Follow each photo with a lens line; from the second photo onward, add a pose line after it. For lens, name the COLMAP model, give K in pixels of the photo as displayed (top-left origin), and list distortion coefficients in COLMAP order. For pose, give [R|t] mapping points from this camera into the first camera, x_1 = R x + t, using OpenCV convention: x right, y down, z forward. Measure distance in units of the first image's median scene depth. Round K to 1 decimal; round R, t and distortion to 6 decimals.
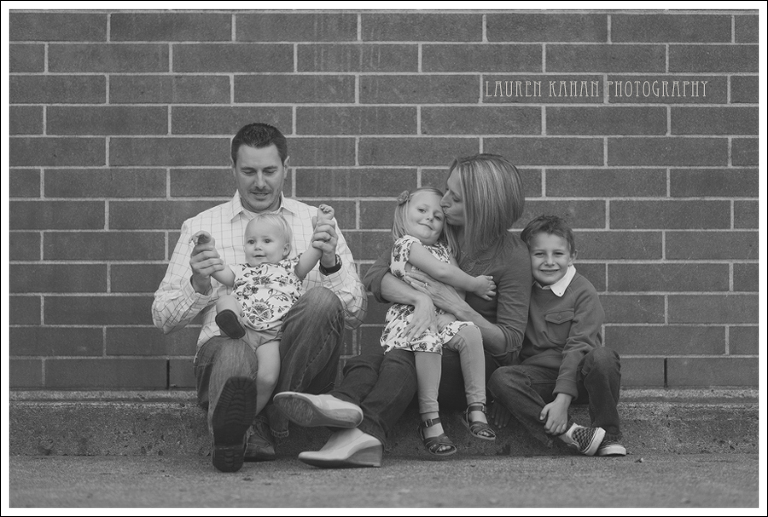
lens RADIAL K [[3220.8, 0, 383.5], [0, 3220.8, 252.4], [0, 0, 1]] dist [-0.012999, 0.000000]
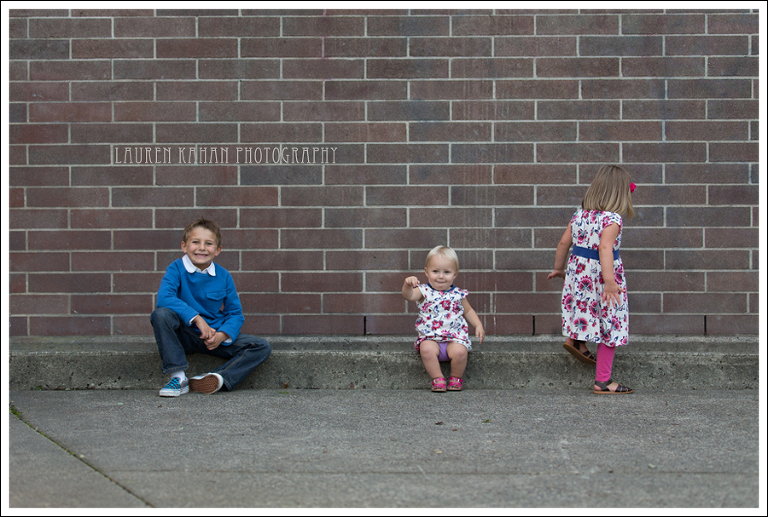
lens RADIAL K [[1594.7, 0, 372.1], [0, 1594.7, 243.1], [0, 0, 1]] dist [0.101980, 0.000000]
pose [[0.999195, -0.001166, -0.040104, -0.034096], [0.001975, 0.999795, 0.020136, -0.014706], [0.040072, -0.020199, 0.998993, 0.269094]]
